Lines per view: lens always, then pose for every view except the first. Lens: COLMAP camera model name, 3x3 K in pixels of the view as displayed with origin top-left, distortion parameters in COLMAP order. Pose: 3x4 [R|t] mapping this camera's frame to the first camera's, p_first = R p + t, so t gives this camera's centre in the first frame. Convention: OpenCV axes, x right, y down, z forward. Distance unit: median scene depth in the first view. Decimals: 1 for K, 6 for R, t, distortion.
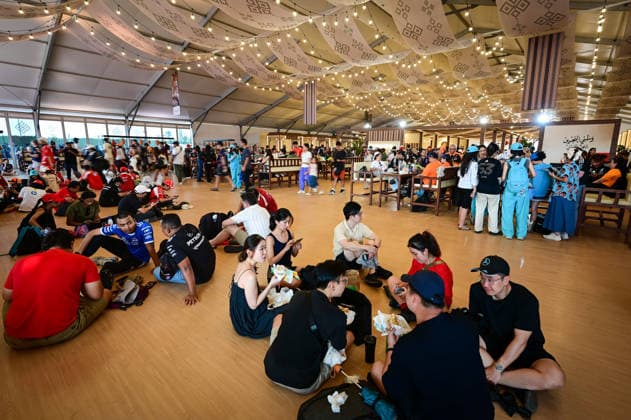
lens RADIAL K [[309.4, 0, 326.6], [0, 309.4, 208.8], [0, 0, 1]] dist [0.003346, 0.000726]
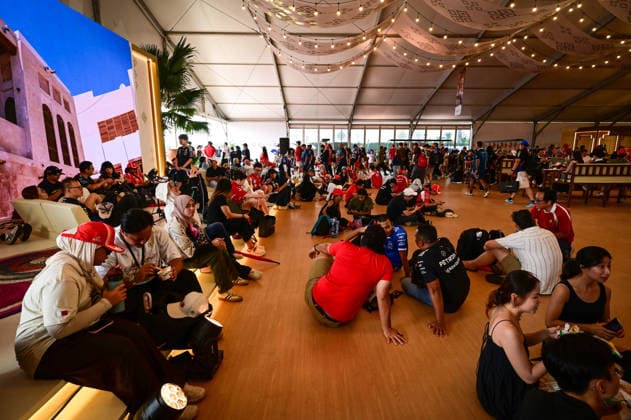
lens RADIAL K [[309.4, 0, 326.6], [0, 309.4, 208.8], [0, 0, 1]] dist [0.003346, 0.000726]
pose [[0.665912, 0.129520, -0.734701, -0.027665], [-0.135334, 0.989447, 0.051766, -0.019948], [0.733652, 0.064959, 0.676413, 0.107460]]
